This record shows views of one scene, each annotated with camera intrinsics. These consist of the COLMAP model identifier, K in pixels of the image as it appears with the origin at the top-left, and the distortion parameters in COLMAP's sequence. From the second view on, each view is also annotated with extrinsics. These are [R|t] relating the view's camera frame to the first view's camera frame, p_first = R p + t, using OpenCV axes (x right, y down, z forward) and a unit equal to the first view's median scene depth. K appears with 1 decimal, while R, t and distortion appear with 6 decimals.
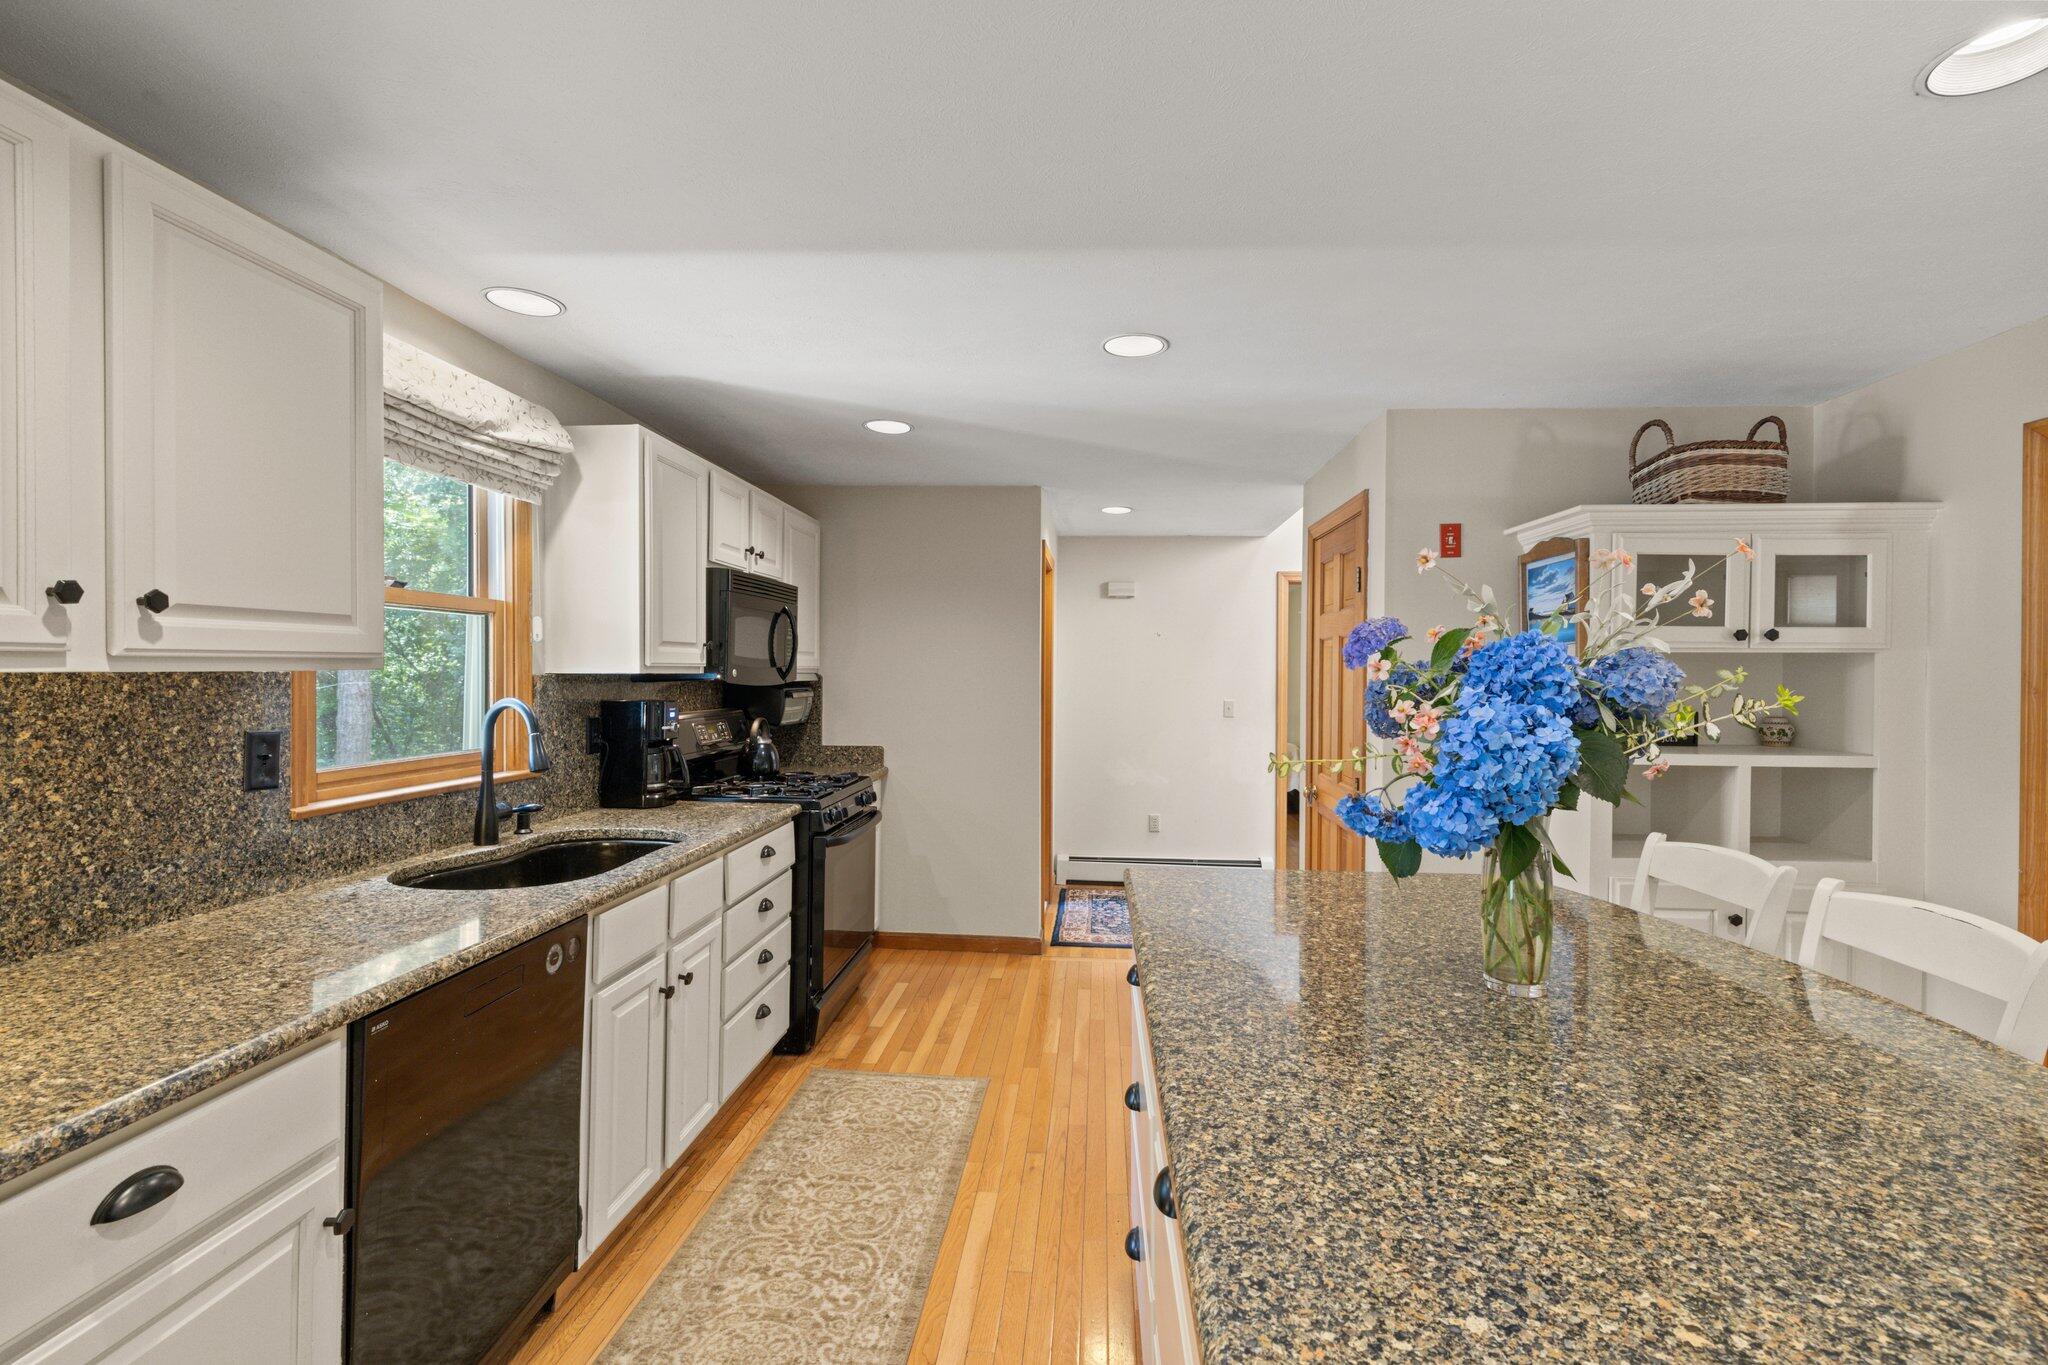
lens RADIAL K [[908.5, 0, 1018.7], [0, 908.5, 680.3], [0, 0, 1]] dist [-0.004855, 0.001386]
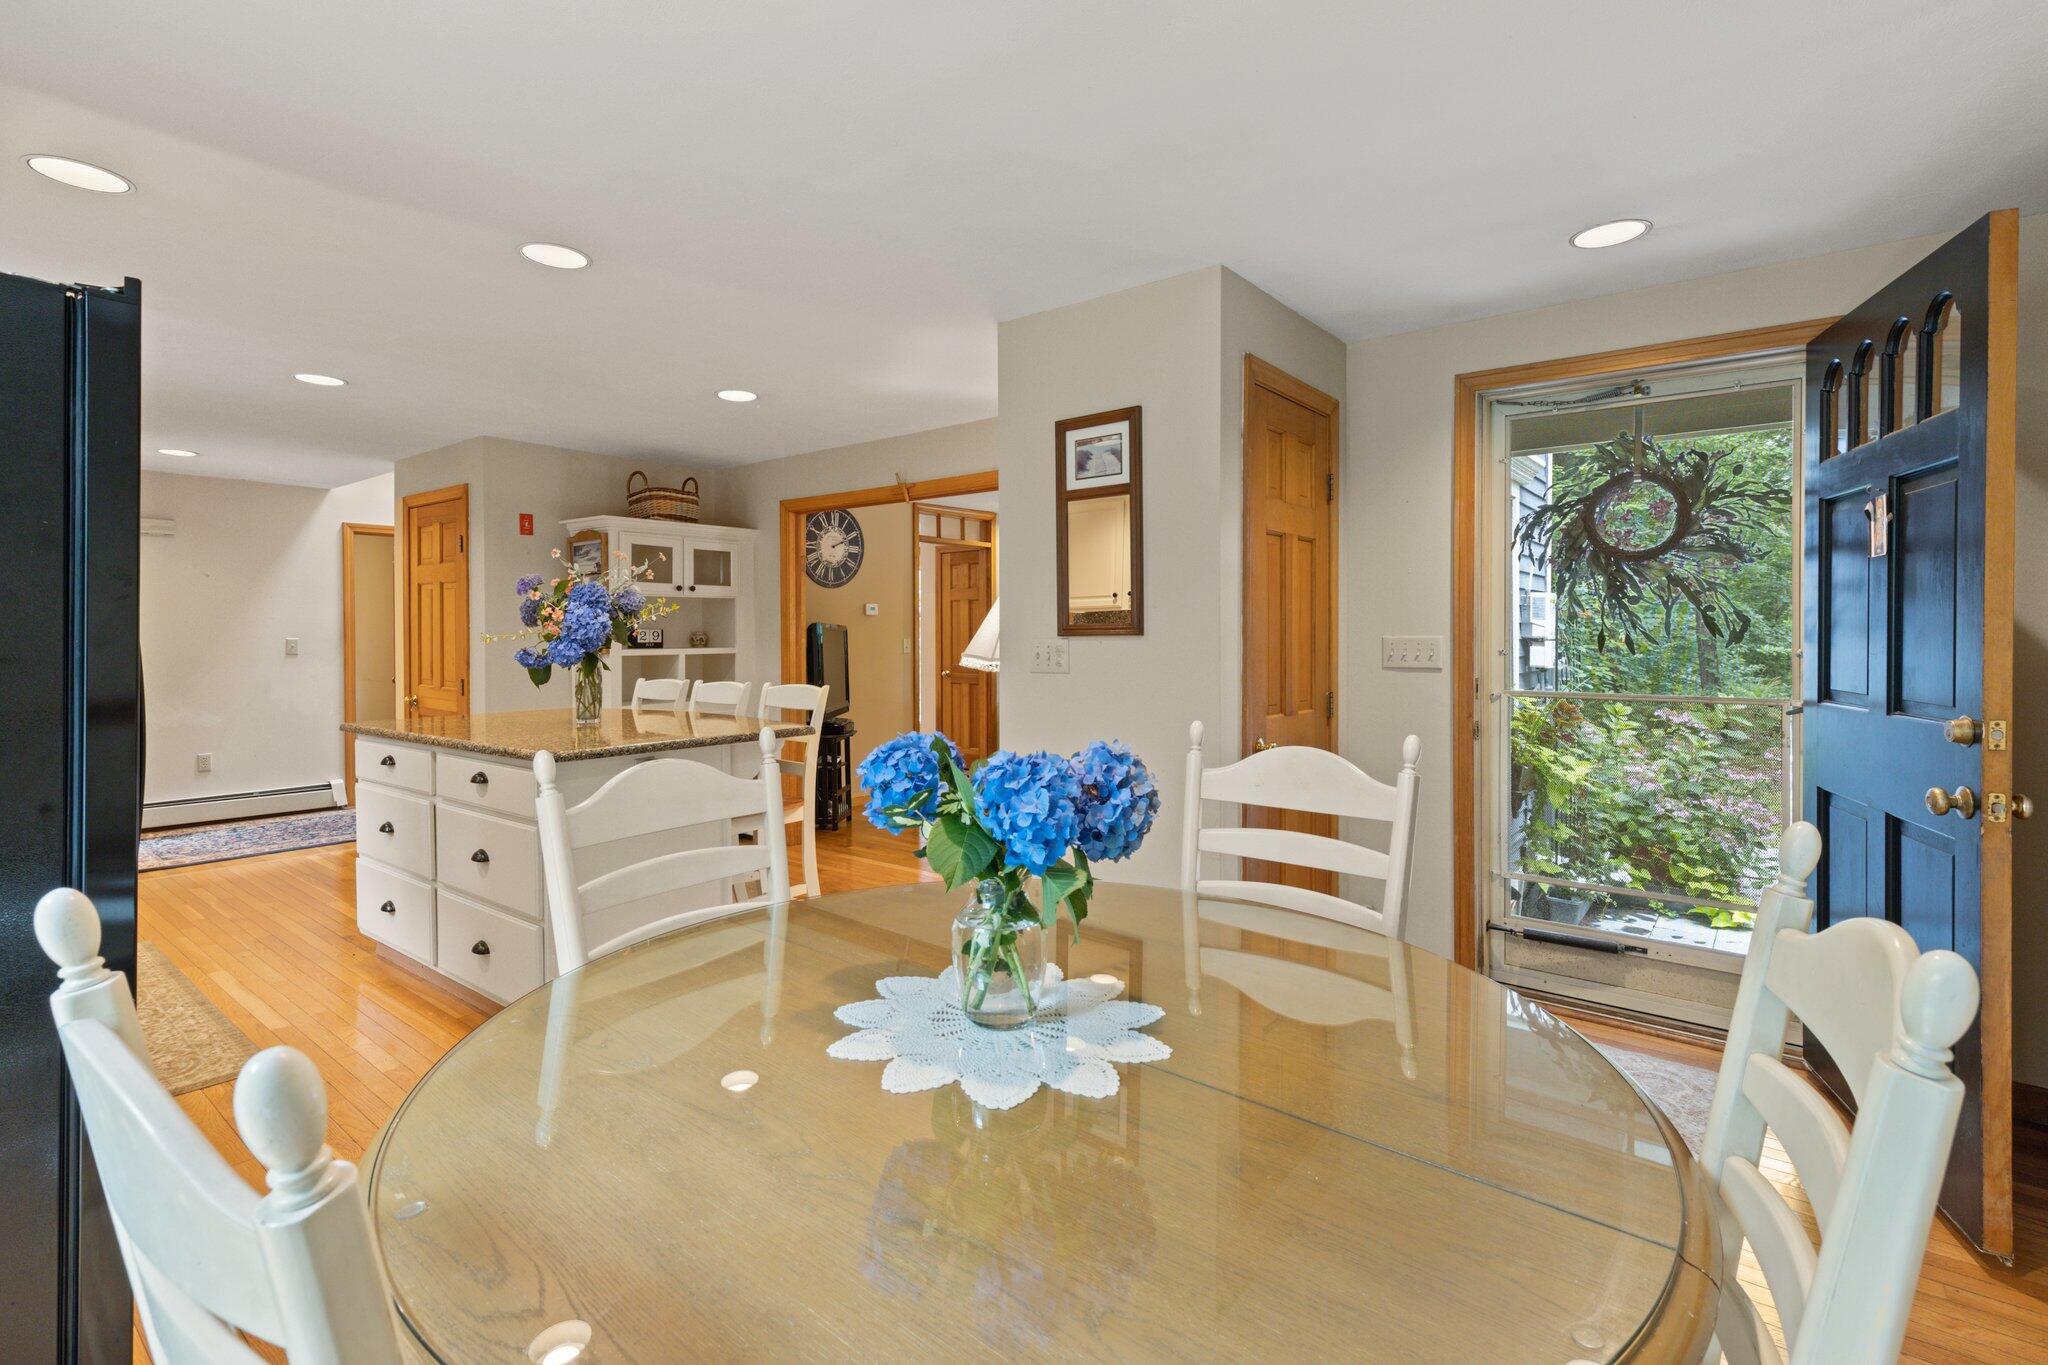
lens RADIAL K [[929.5, 0, 1032.4], [0, 929.5, 642.3], [0, 0, 1]] dist [-0.006193, 0.001168]
pose [[0.540484, -0.019611, 0.841126, -0.507654], [0.012589, 0.999805, 0.015222, 0.048109], [-0.841260, 0.002362, 0.540625, -0.763093]]
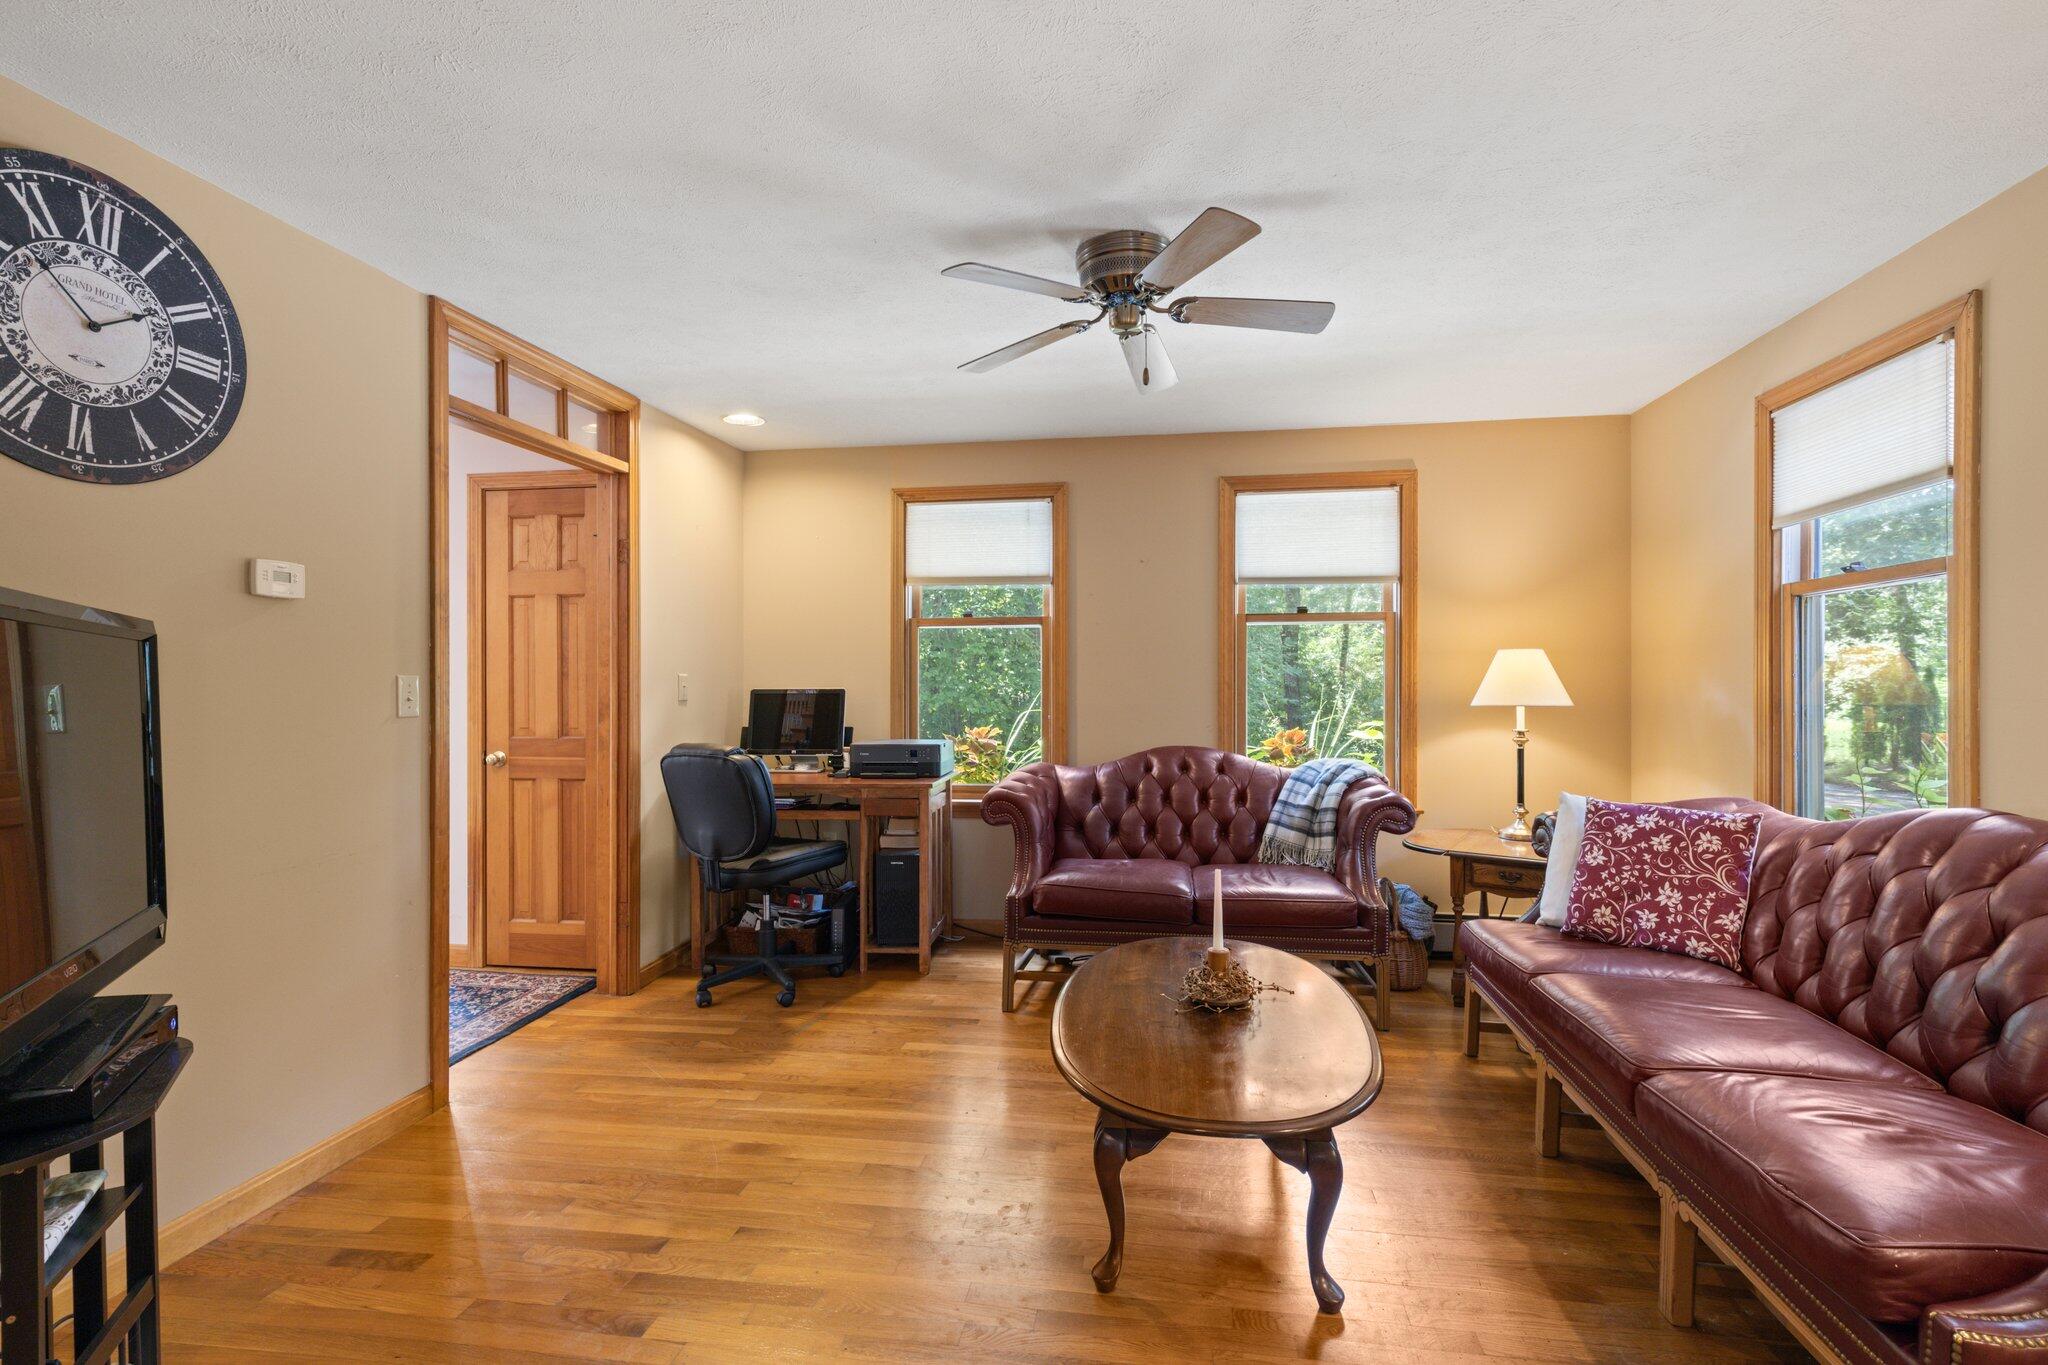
lens RADIAL K [[908.5, 0, 1053.1], [0, 908.5, 684.0], [0, 0, 1]] dist [-0.004855, 0.001386]
pose [[0.044033, -0.011916, 0.998959, 0.738610], [0.012462, 0.999858, 0.011378, 0.082977], [-0.998952, 0.011948, 0.044175, 0.367644]]
